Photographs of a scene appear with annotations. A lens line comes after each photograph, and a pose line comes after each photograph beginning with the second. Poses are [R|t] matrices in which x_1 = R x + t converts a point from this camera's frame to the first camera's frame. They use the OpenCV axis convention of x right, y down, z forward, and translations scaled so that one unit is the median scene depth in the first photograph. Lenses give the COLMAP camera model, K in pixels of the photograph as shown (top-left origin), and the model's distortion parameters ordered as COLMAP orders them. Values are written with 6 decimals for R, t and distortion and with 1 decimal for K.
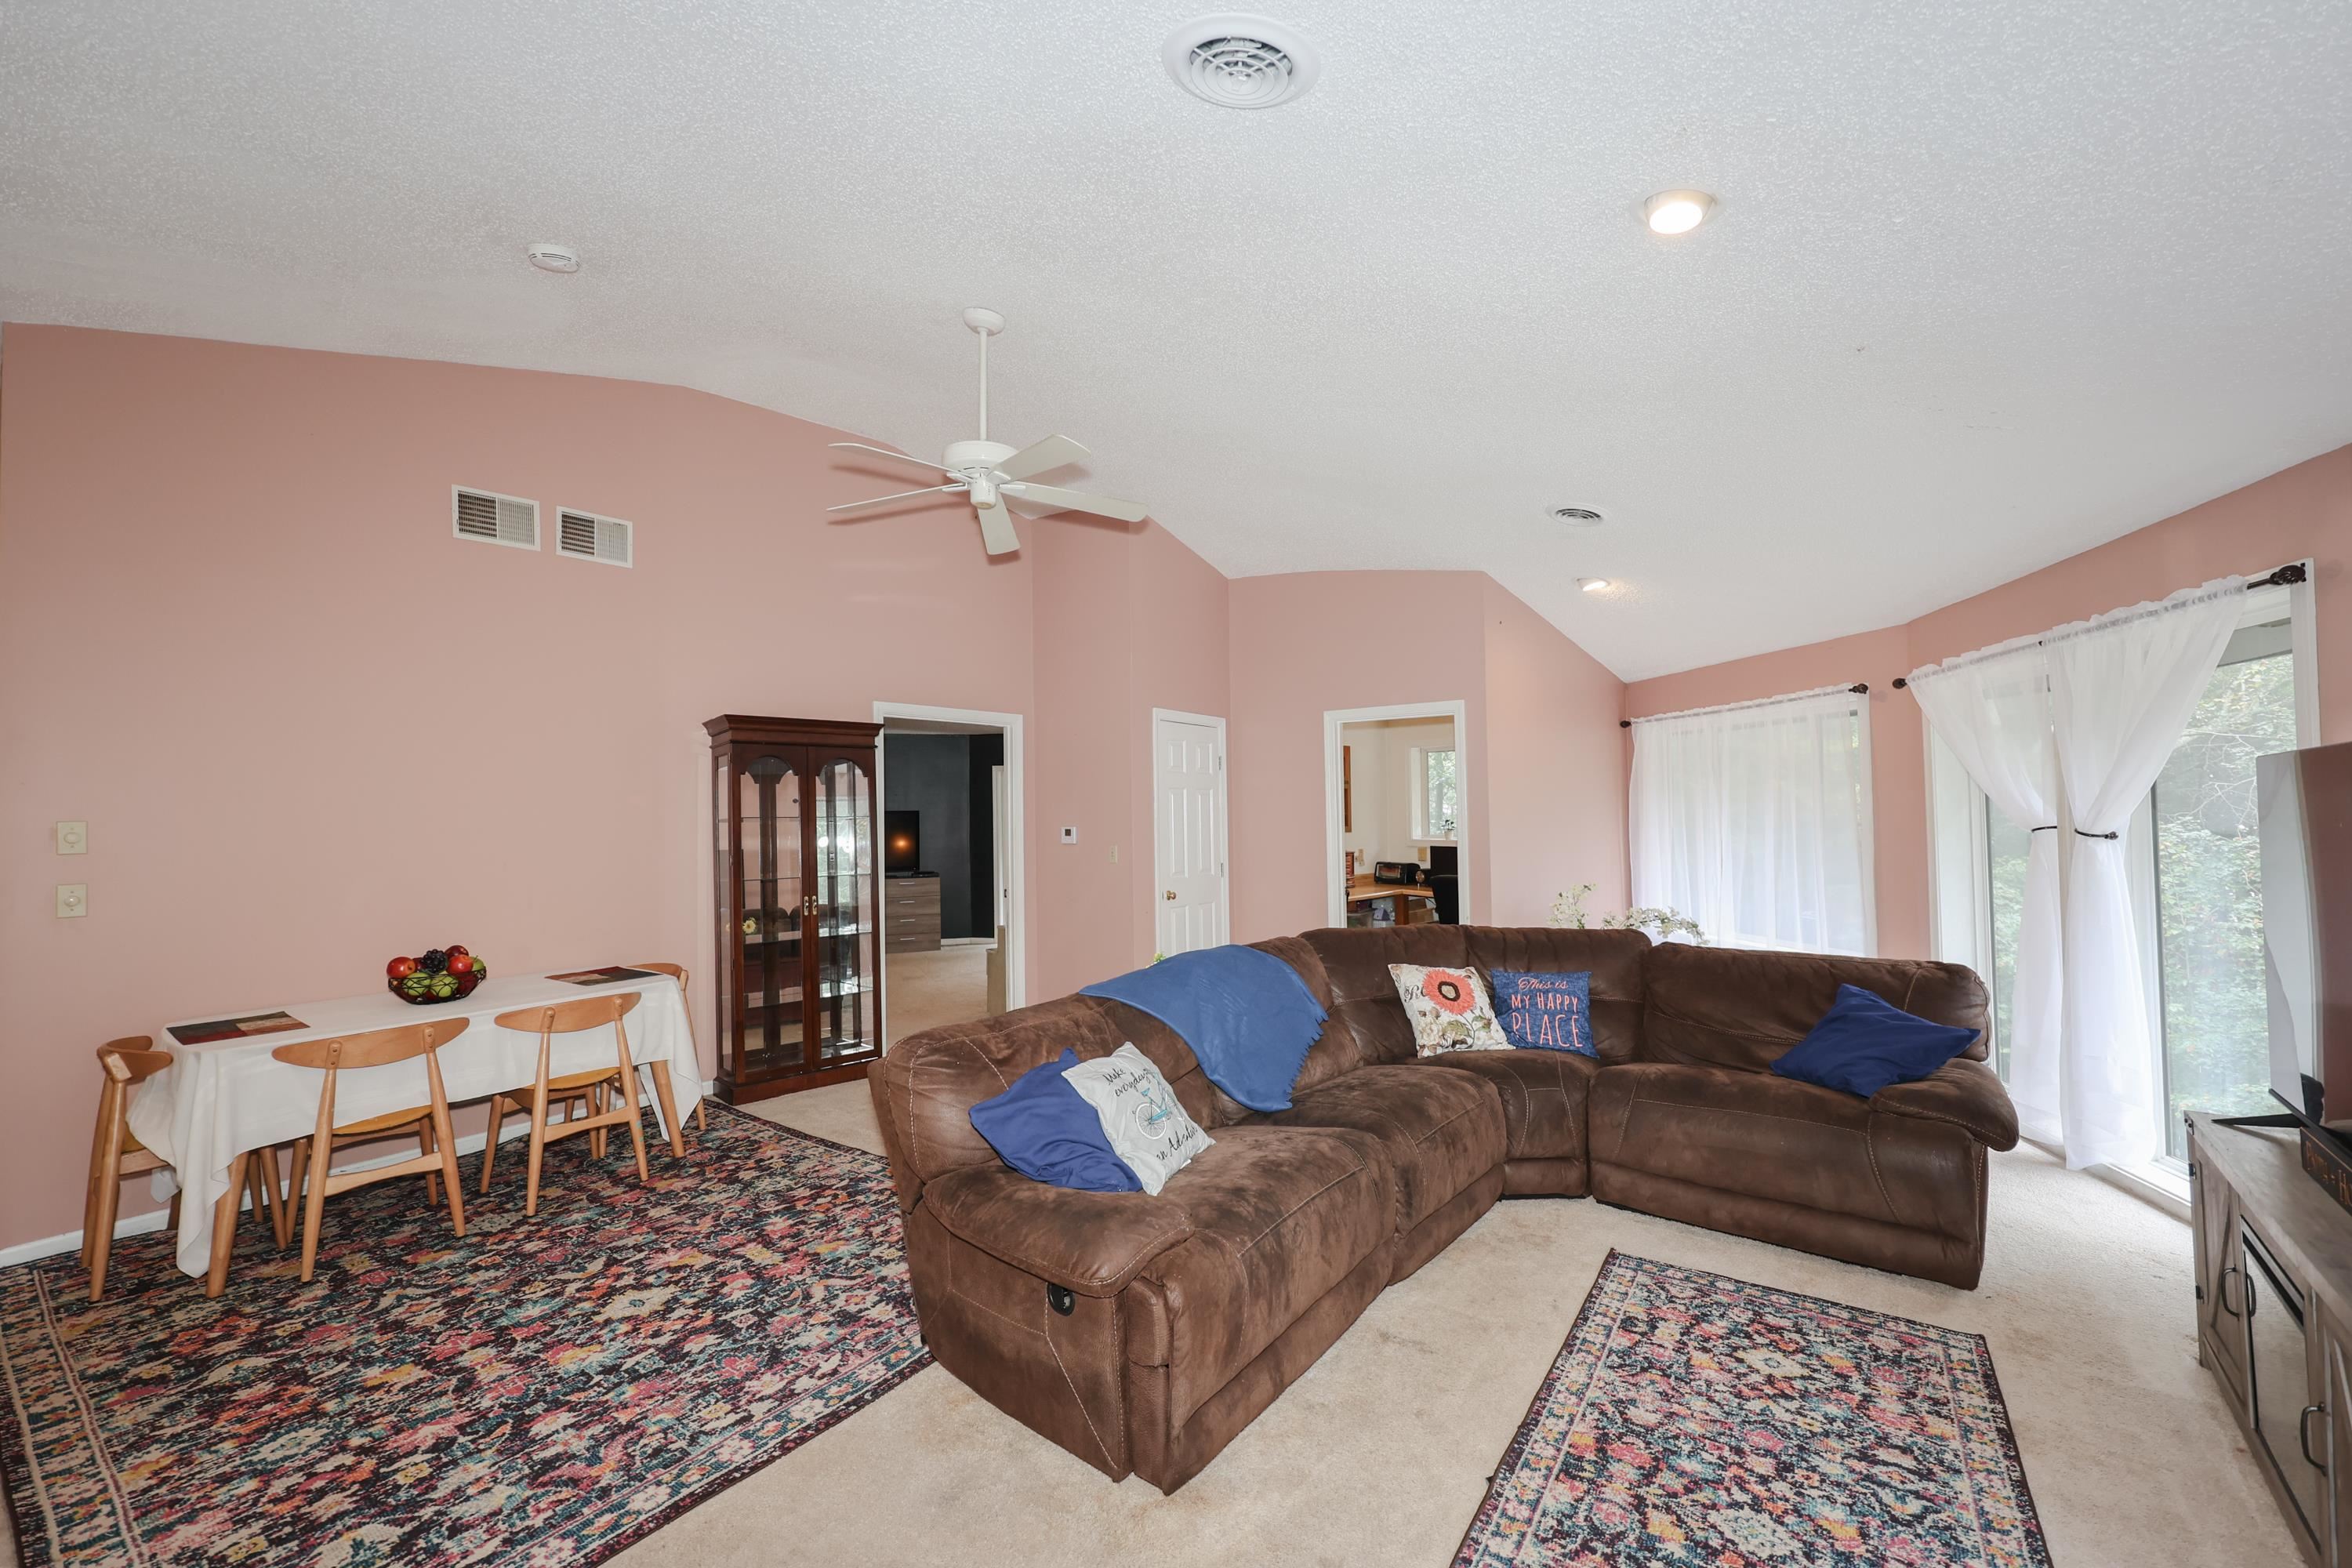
lens RADIAL K [[949.7, 0, 1192.1], [0, 949.7, 788.8], [0, 0, 1]] dist [0.002559, -0.000514]
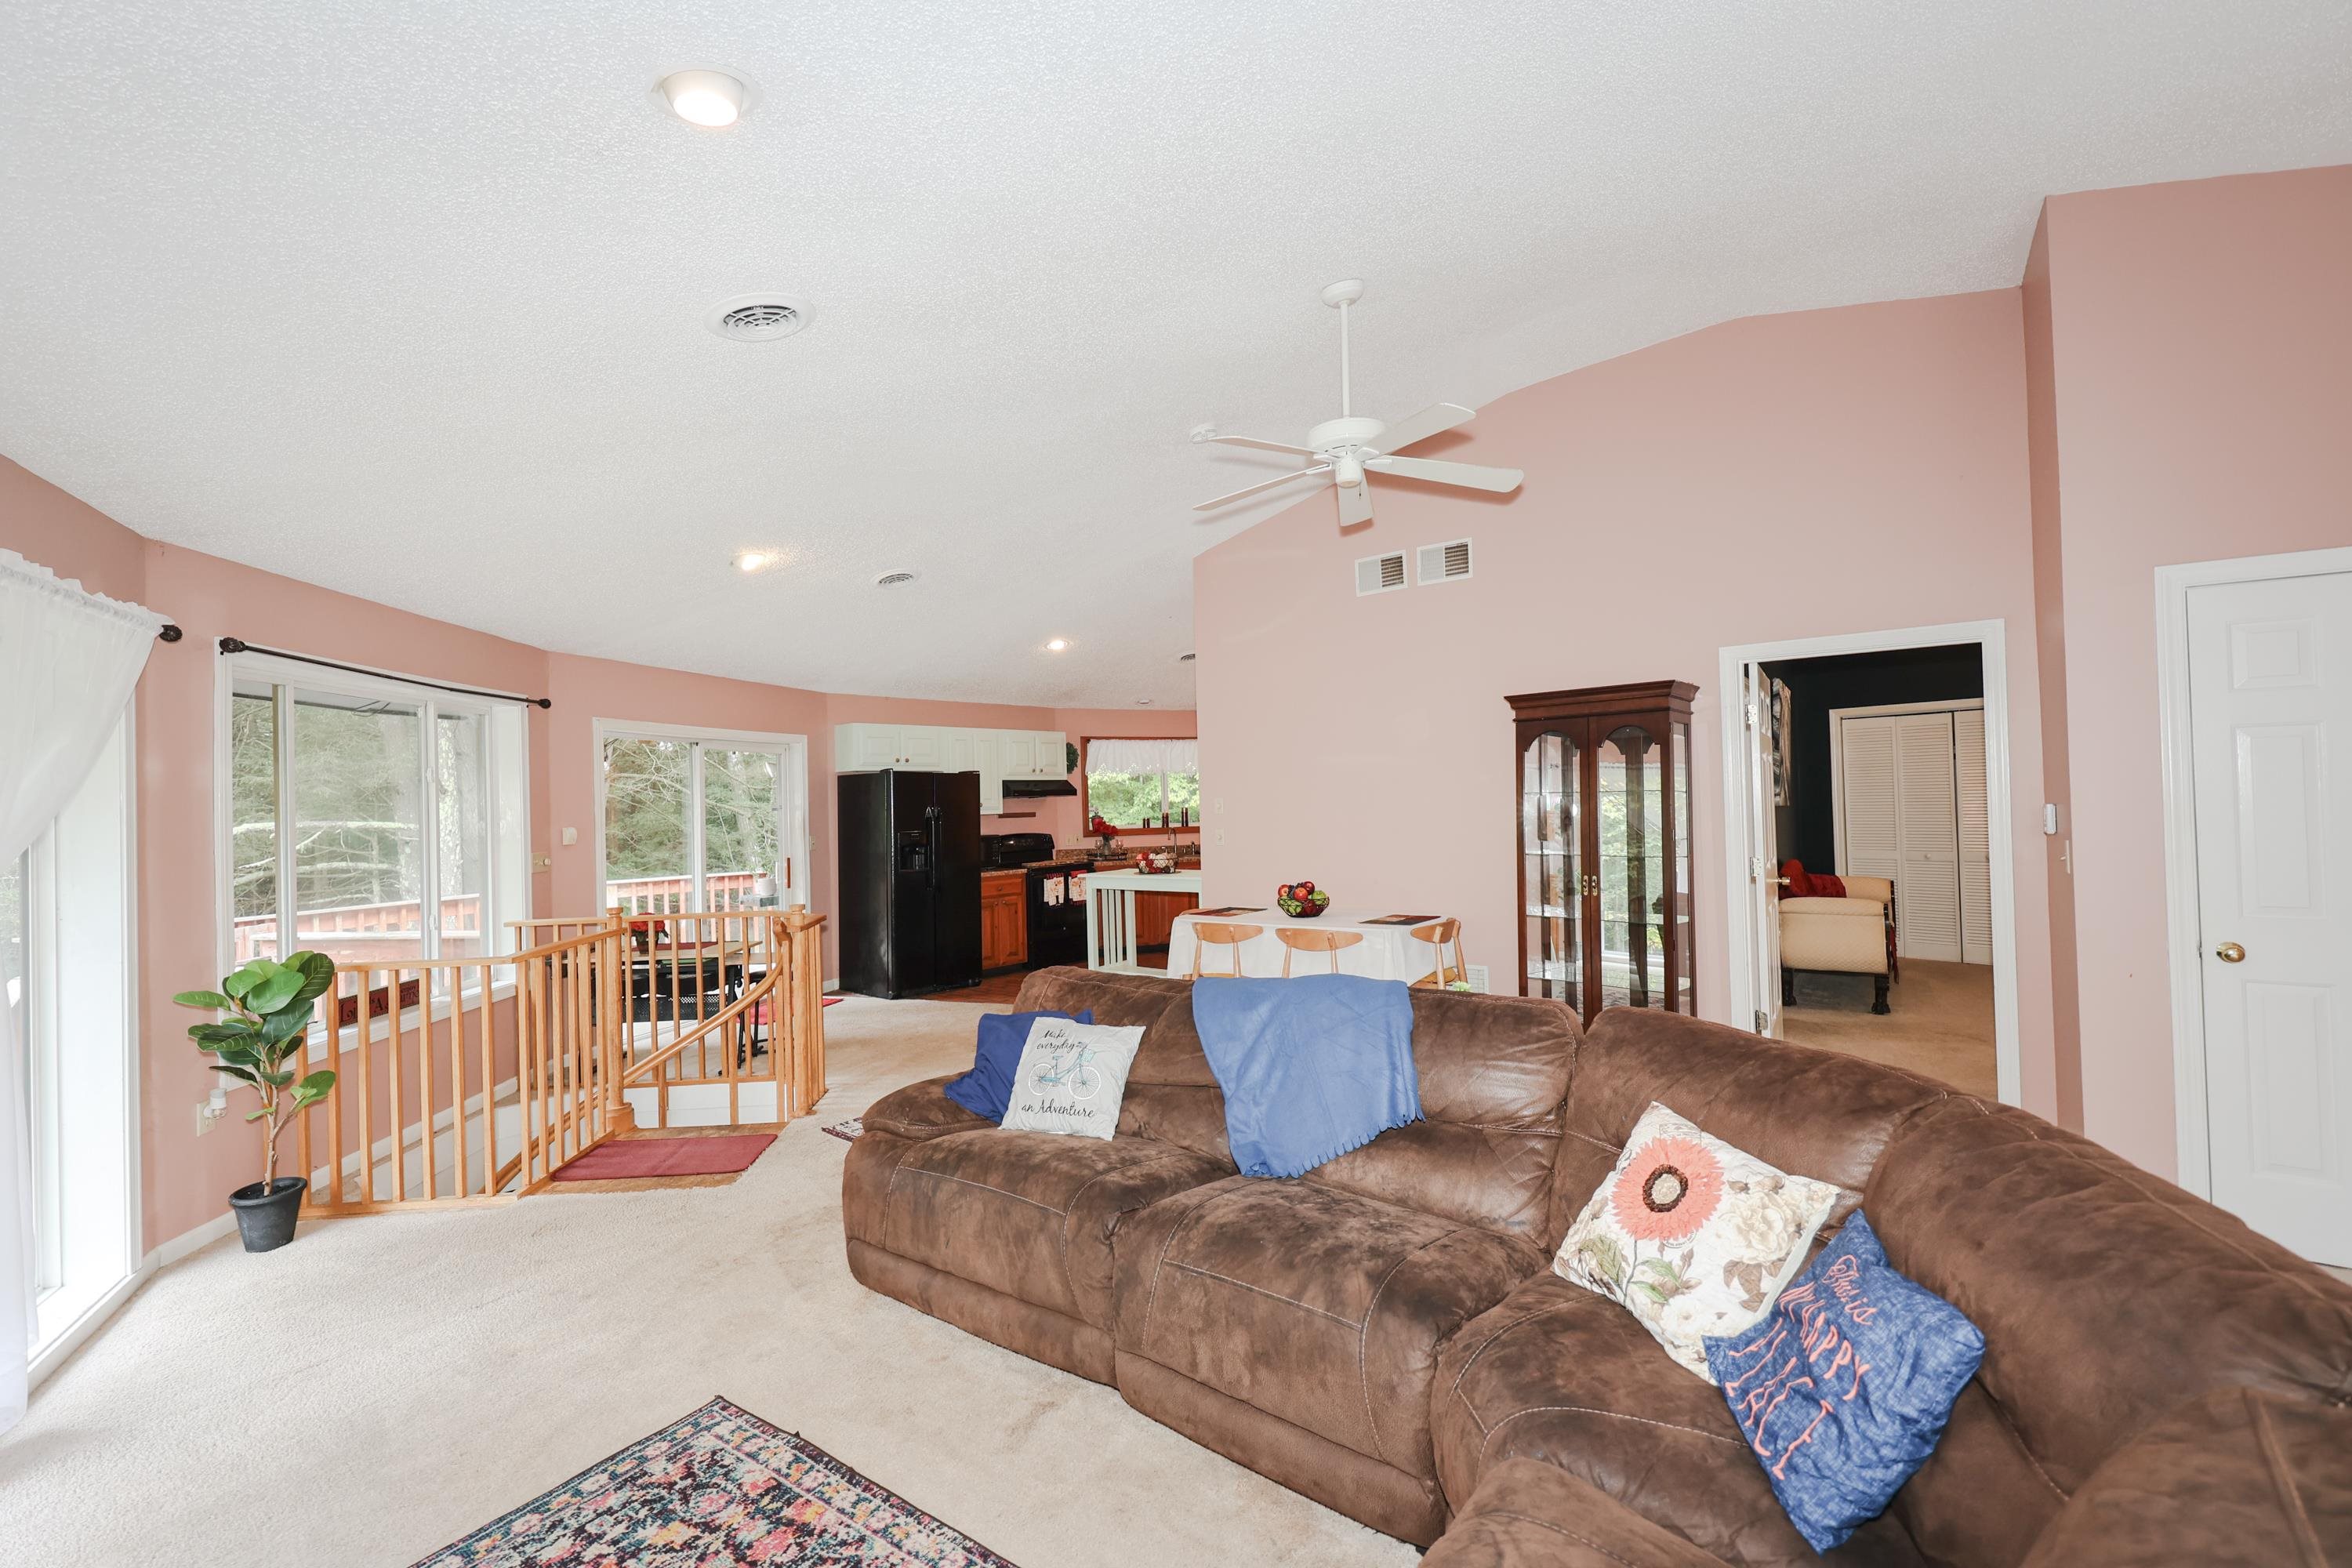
lens RADIAL K [[986.0, 0, 1176.0], [0, 986.0, 784.0], [0, 0, 1]] dist [-0.000277, -0.008362]
pose [[-0.001058, -0.001368, -0.999999, 1.015181], [0.052325, 0.998629, -0.001422, 0.003771], [0.998630, -0.052327, -0.000985, 1.039486]]
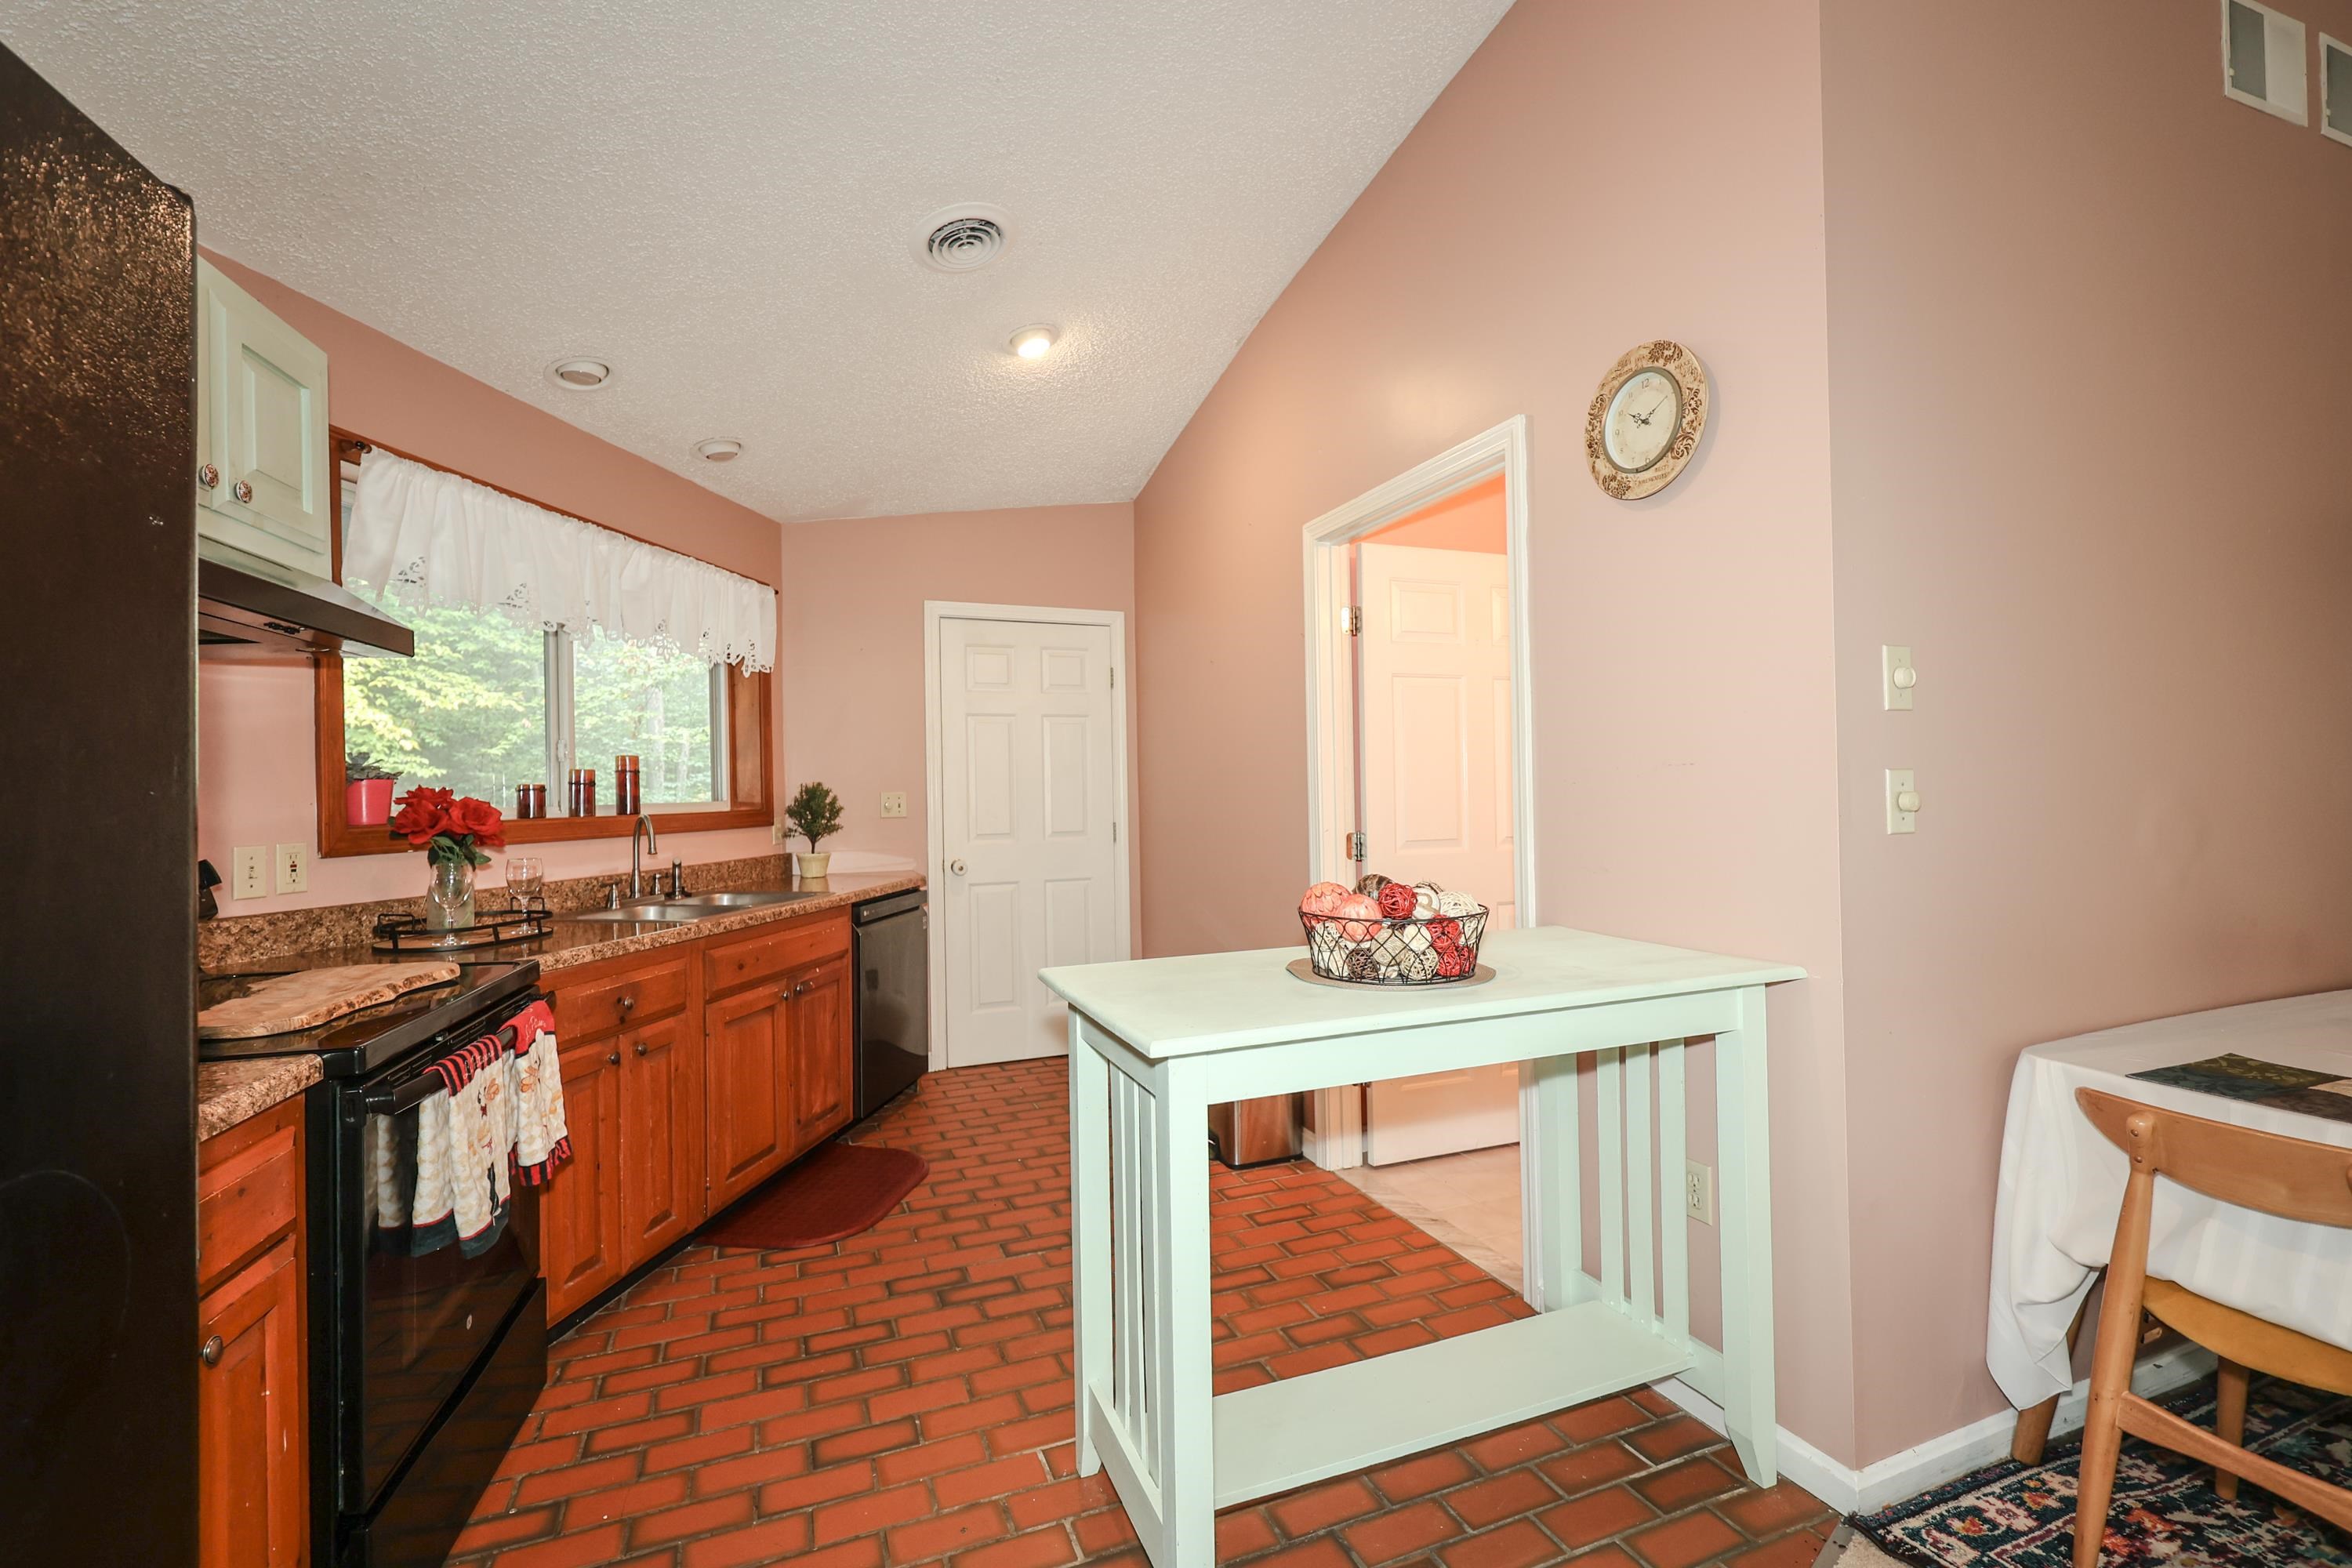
lens RADIAL K [[1016.9, 0, 1166.0], [0, 1016.9, 782.8], [0, 0, 1]] dist [0.001494, 0.000036]
pose [[0.853704, -0.002957, -0.520750, -1.401133], [0.018458, 0.999527, 0.024584, 0.099713], [0.520432, -0.030599, 0.853355, 0.363790]]
